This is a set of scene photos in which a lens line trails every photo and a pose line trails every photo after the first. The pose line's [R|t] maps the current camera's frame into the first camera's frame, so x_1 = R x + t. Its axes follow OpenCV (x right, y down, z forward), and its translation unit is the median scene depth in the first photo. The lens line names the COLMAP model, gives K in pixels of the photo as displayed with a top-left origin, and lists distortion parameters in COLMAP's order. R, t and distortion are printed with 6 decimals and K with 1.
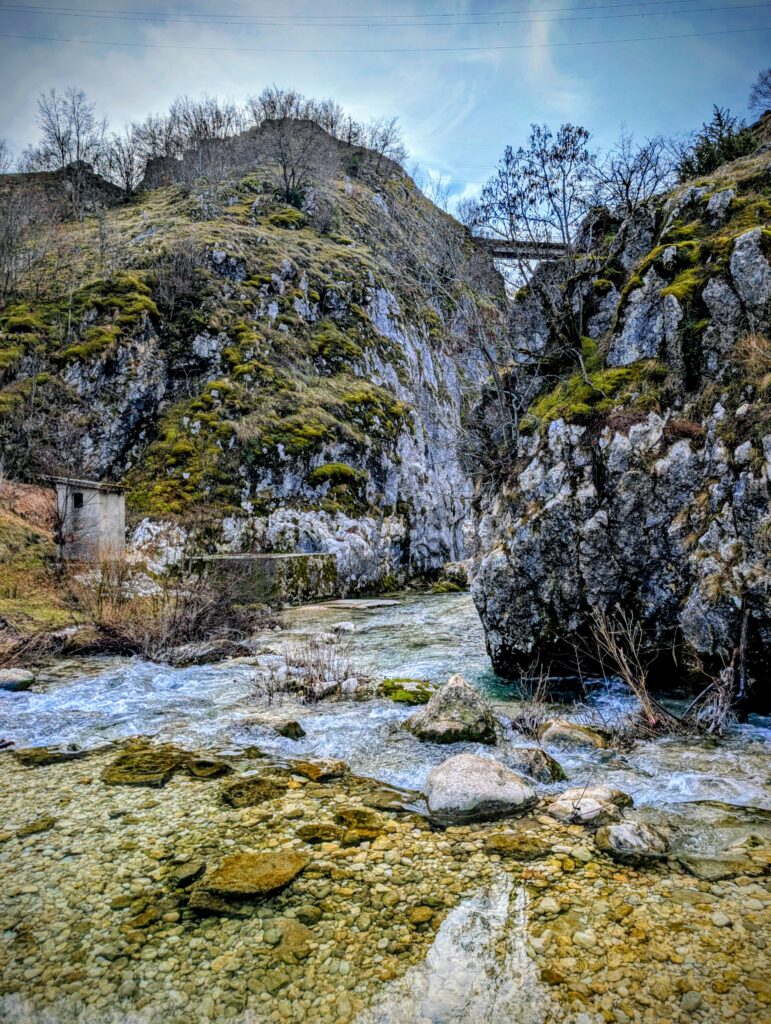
lens RADIAL K [[718.4, 0, 385.5], [0, 718.4, 512.0], [0, 0, 1]] dist [0.066262, -0.118929]
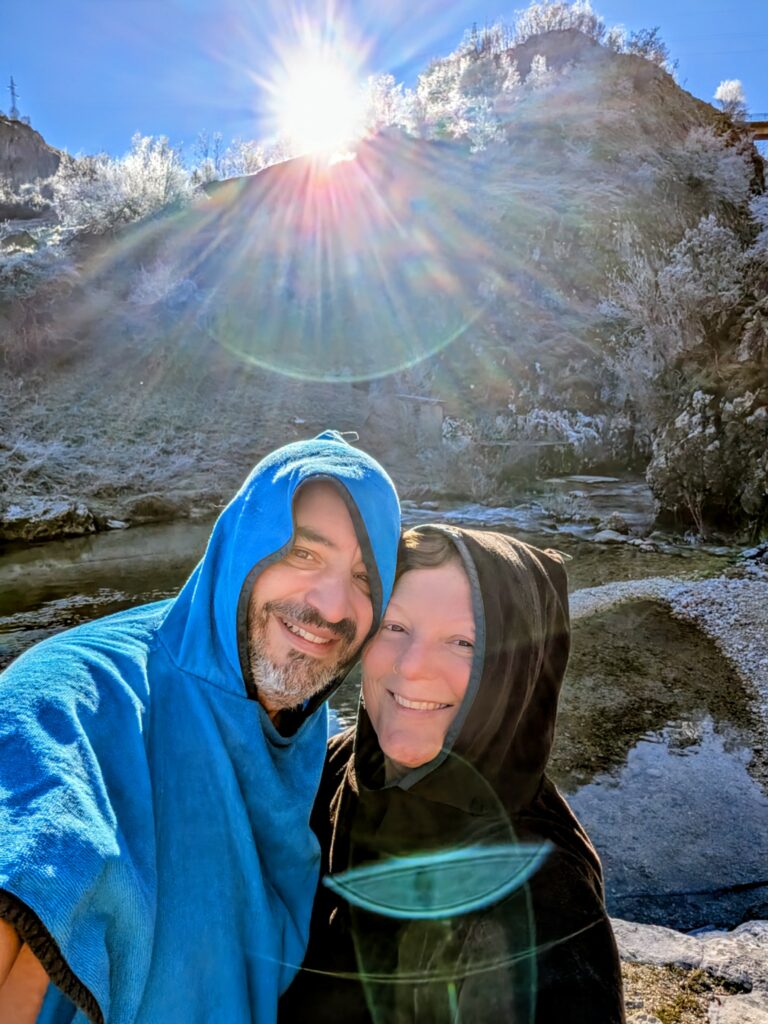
lens RADIAL K [[655.7, 0, 384.0], [0, 655.7, 512.0], [0, 0, 1]] dist [-0.009107, -0.004059]
pose [[0.939030, 0.070766, -0.336475, 0.022092], [-0.006231, 0.981933, 0.189127, -0.047714], [0.343779, -0.175500, 0.922505, -0.325130]]
